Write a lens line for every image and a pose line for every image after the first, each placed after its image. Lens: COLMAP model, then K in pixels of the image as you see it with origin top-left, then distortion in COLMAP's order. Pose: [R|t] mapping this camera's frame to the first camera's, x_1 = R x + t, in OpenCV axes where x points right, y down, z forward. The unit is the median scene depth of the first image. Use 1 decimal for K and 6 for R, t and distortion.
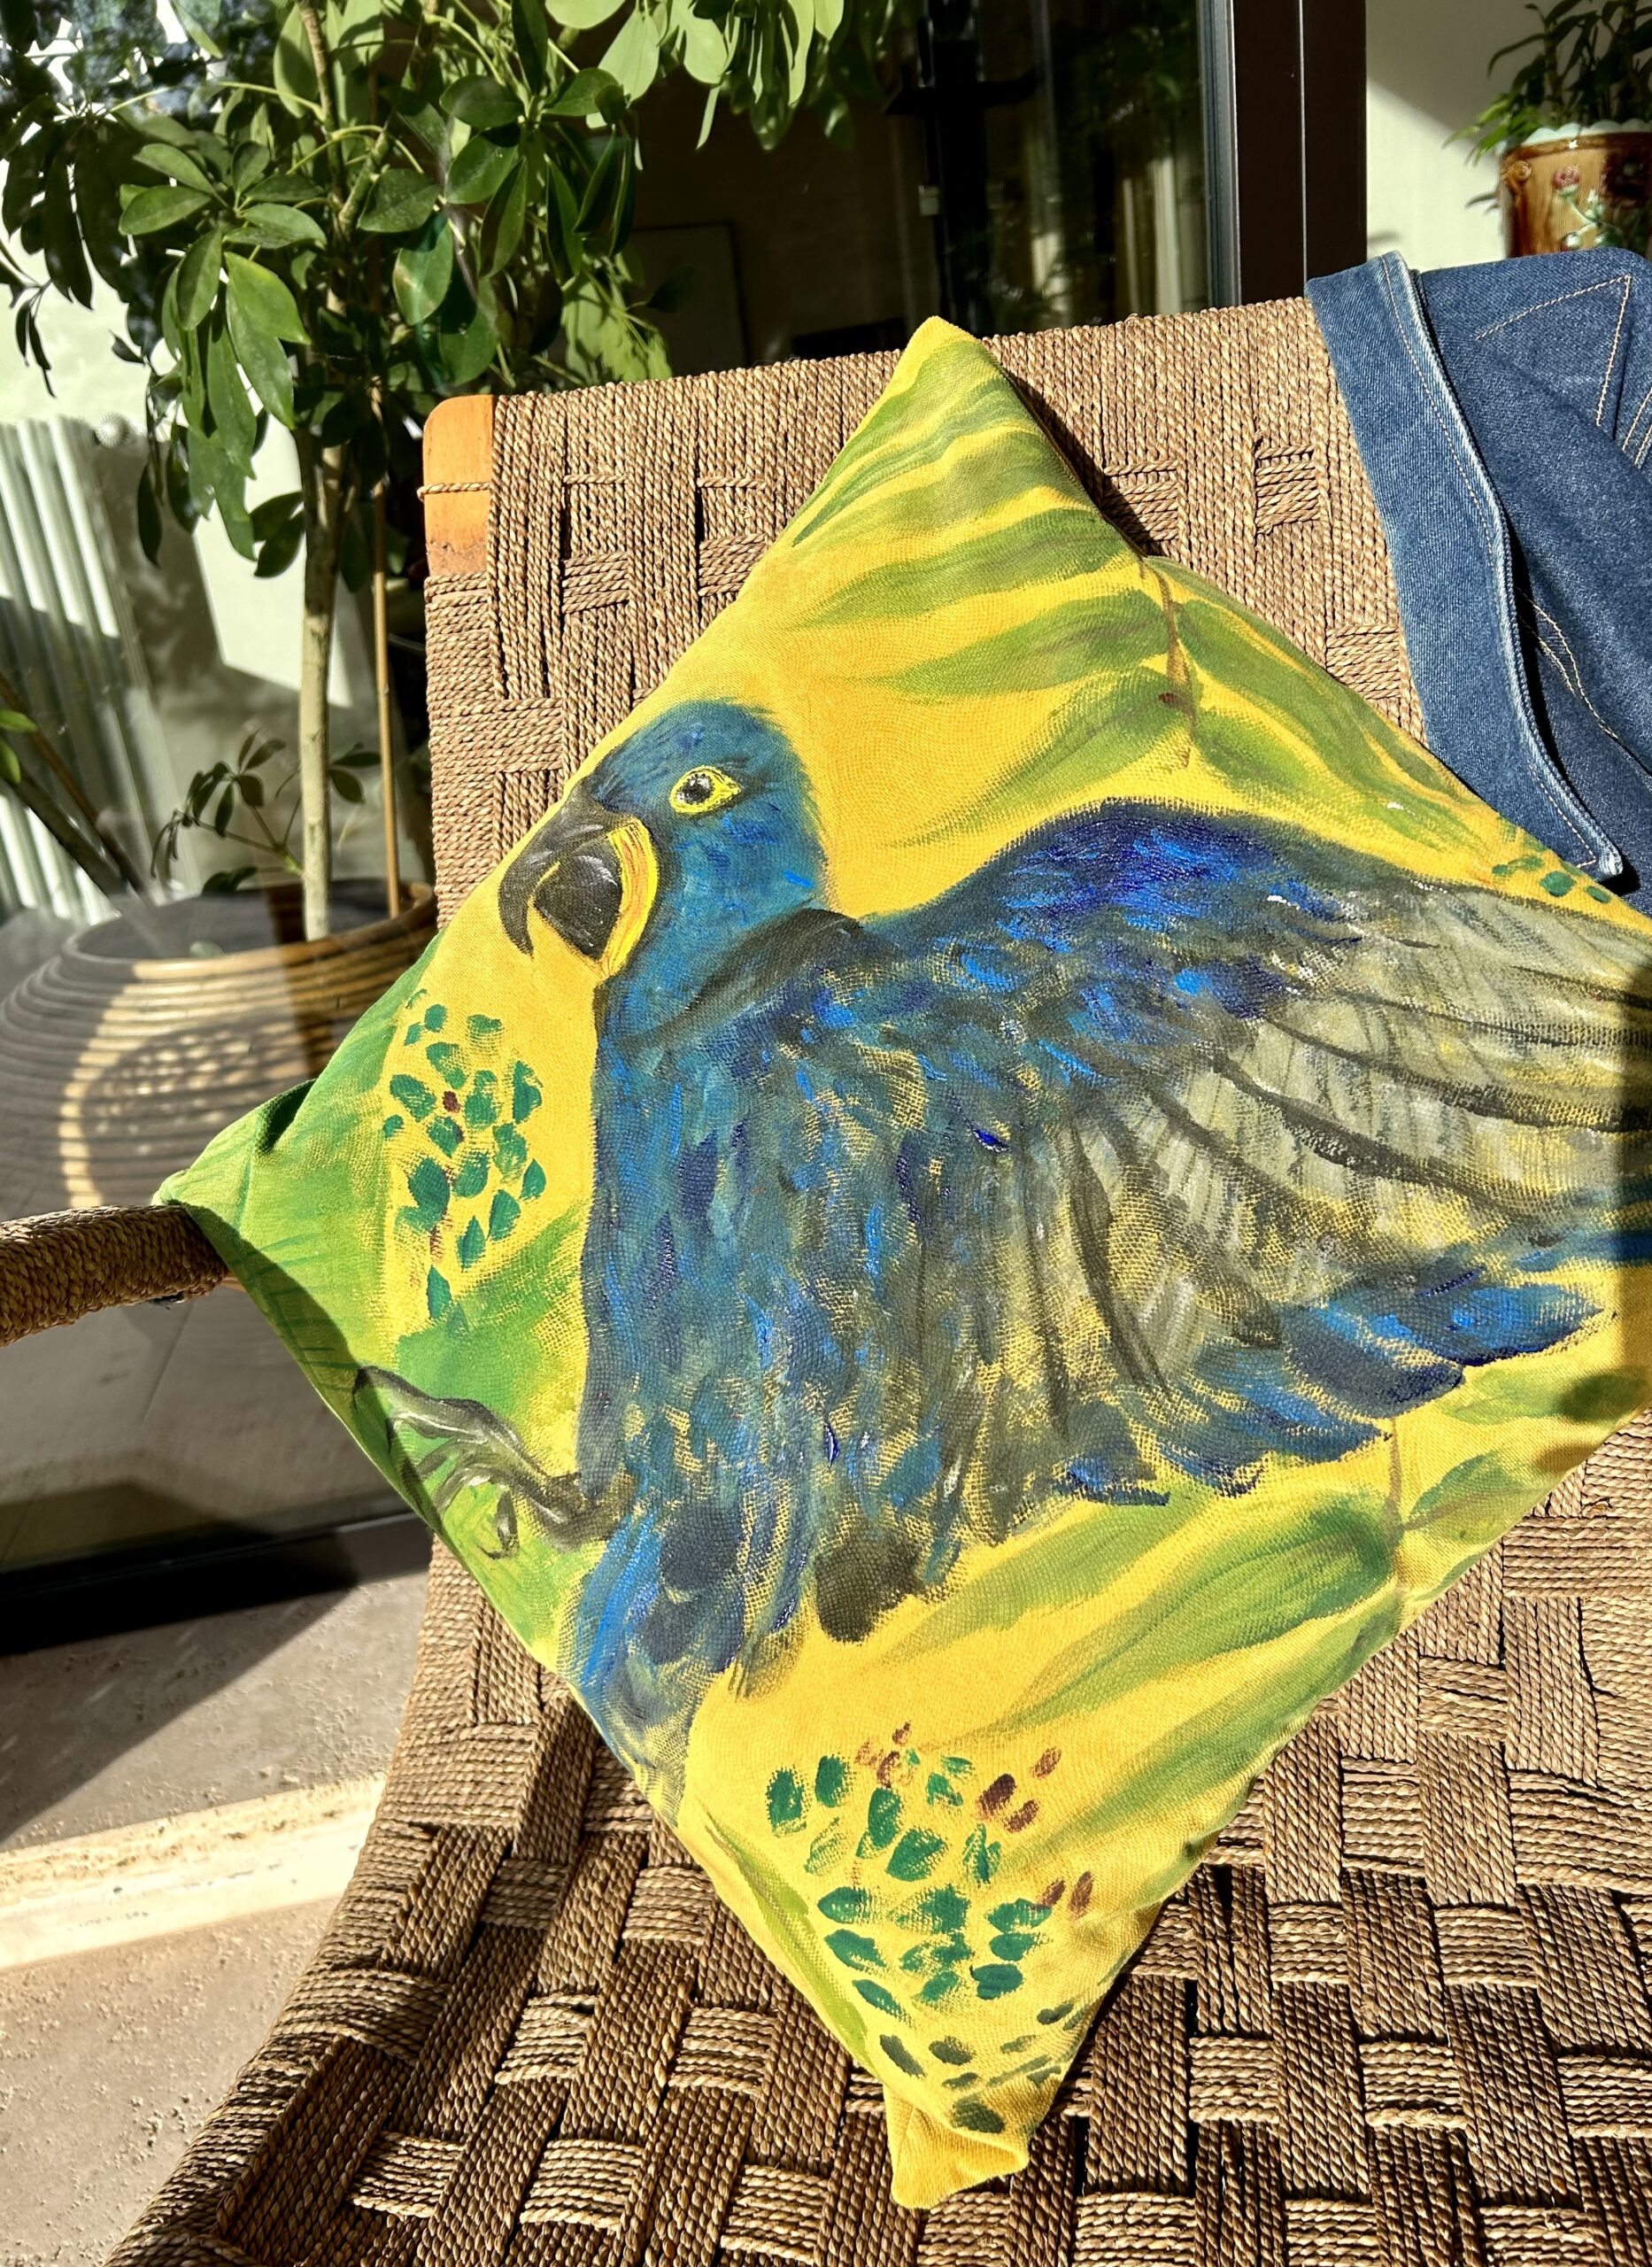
lens RADIAL K [[1583.4, 0, 846.0], [0, 1583.4, 1137.0], [0, 0, 1]] dist [0.058419, -0.014843]
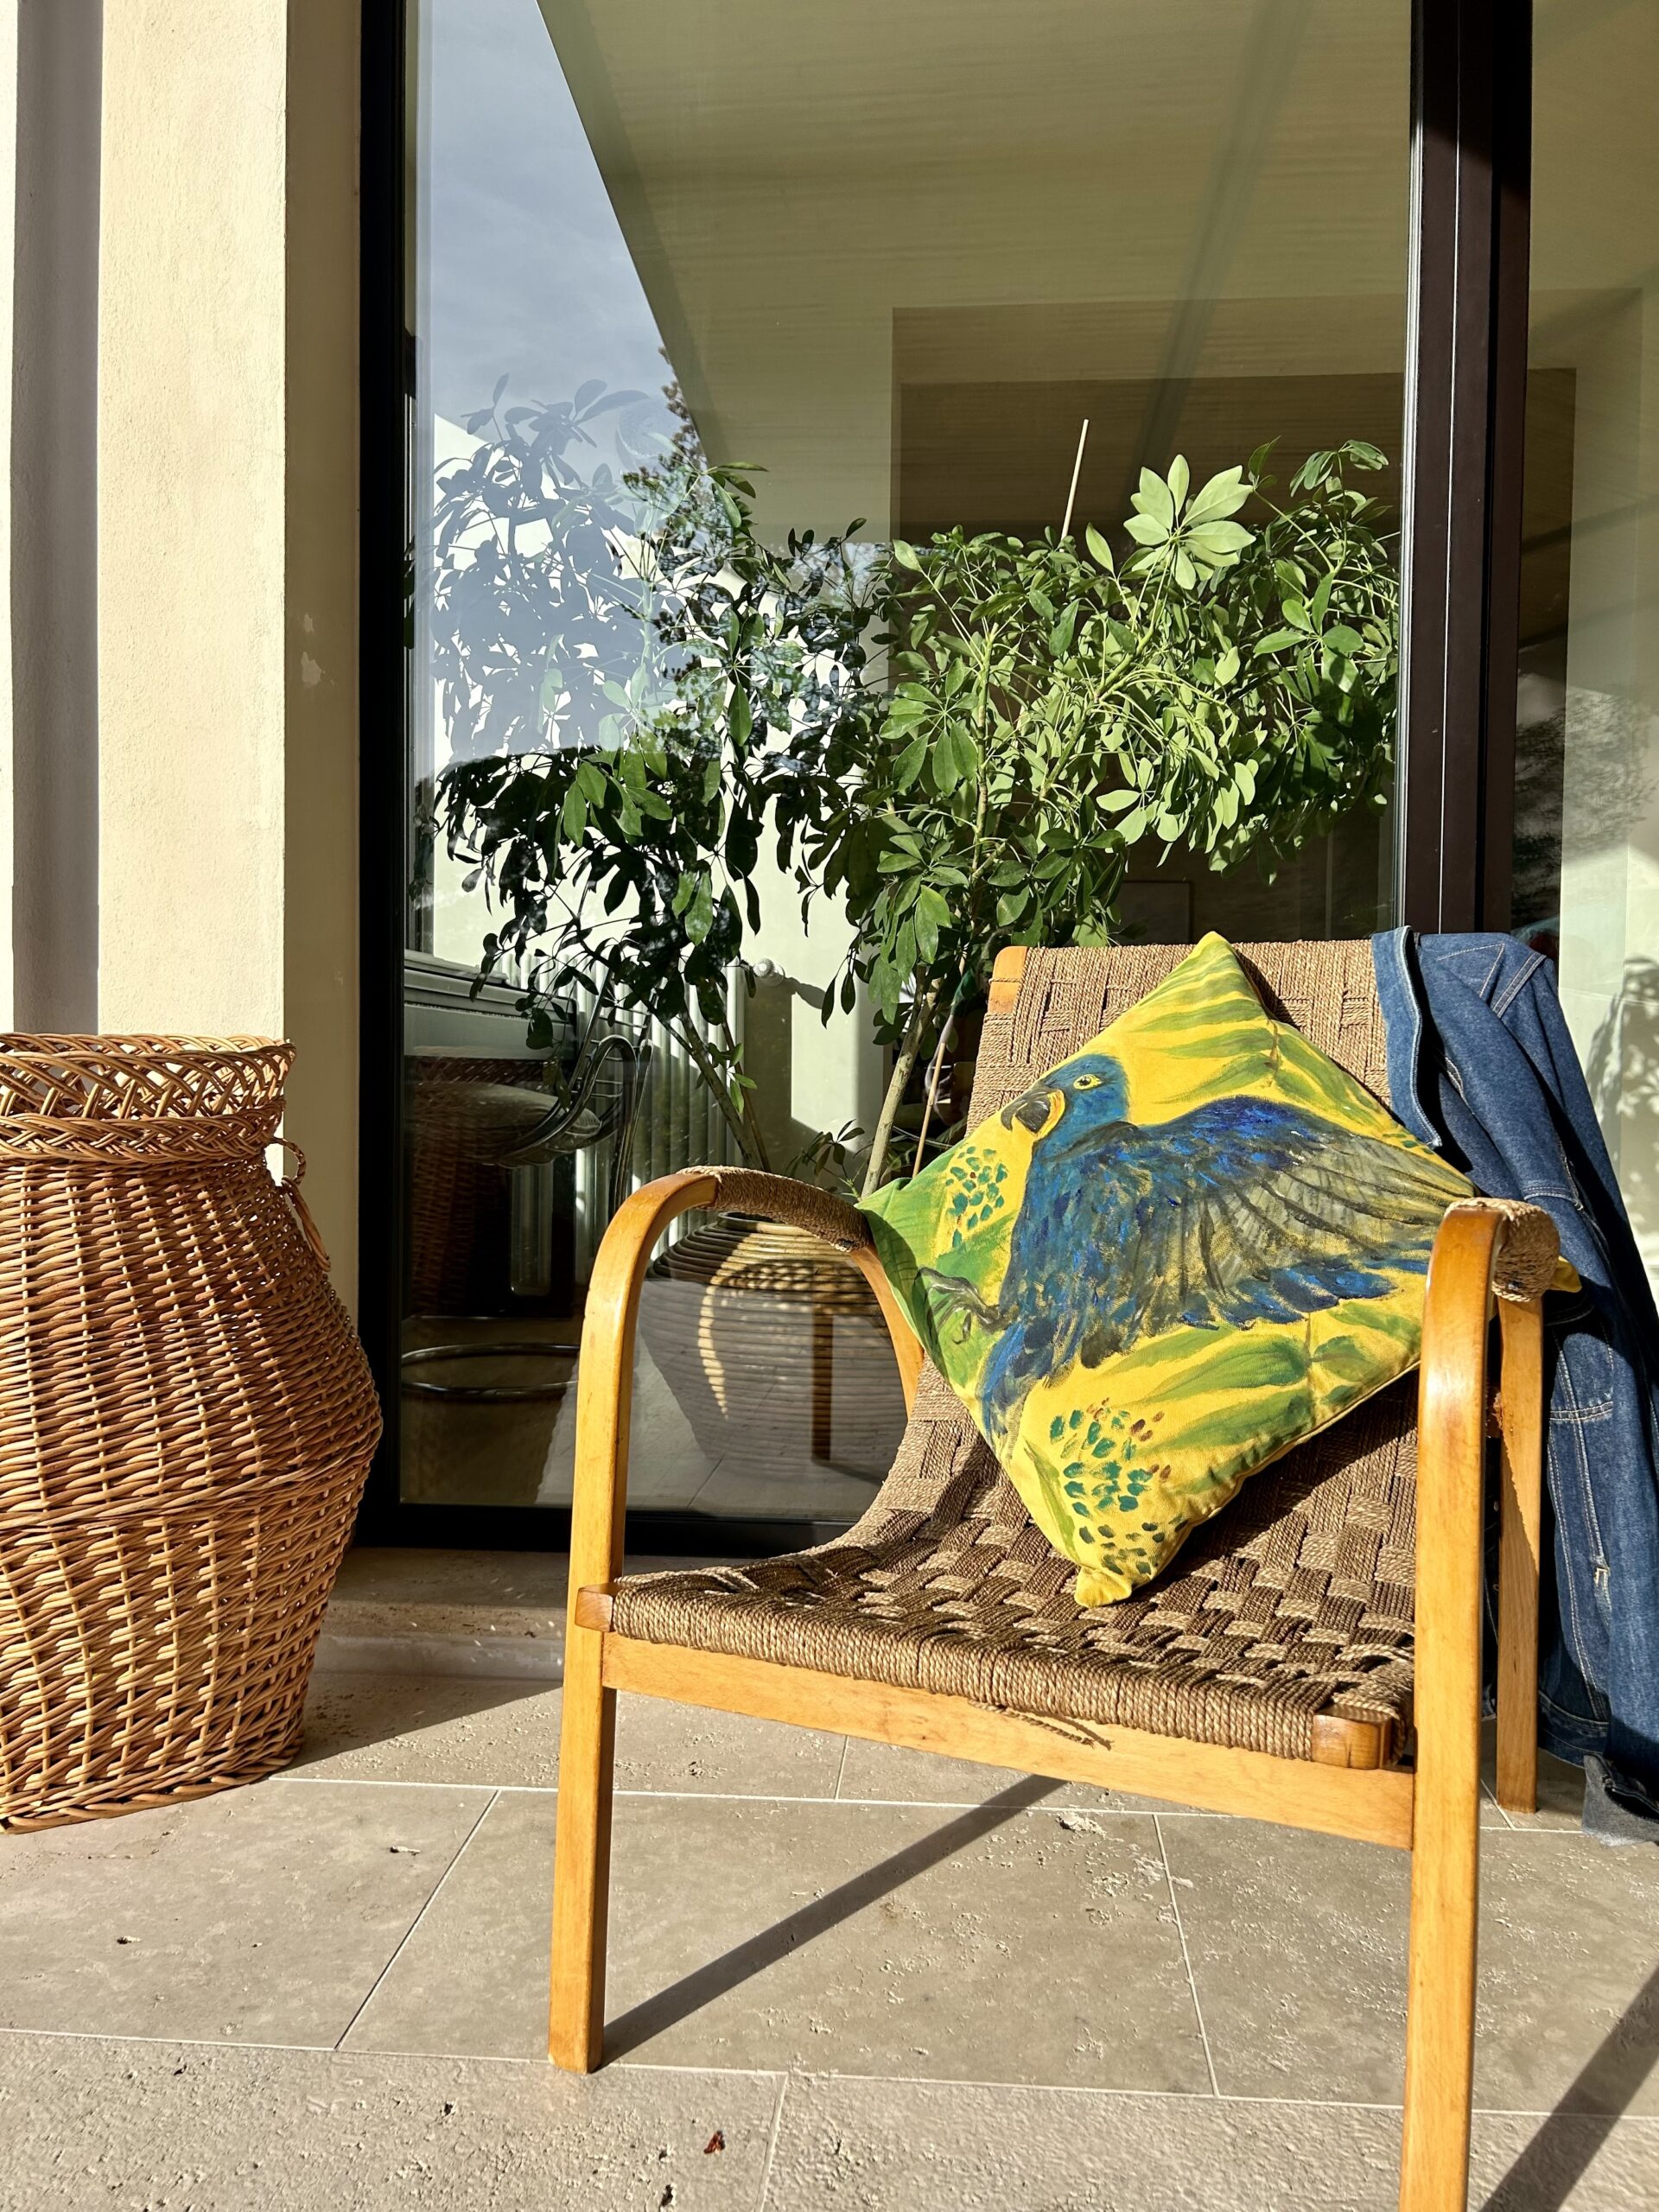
lens RADIAL K [[1684.1, 0, 824.7], [0, 1684.1, 1109.5], [0, 0, 1]] dist [0.064067, -0.065355]
pose [[0.954966, 0.120343, -0.271215, 0.281762], [-0.208552, 0.922422, -0.325029, 0.899535], [0.211060, 0.366954, 0.905979, -1.748146]]
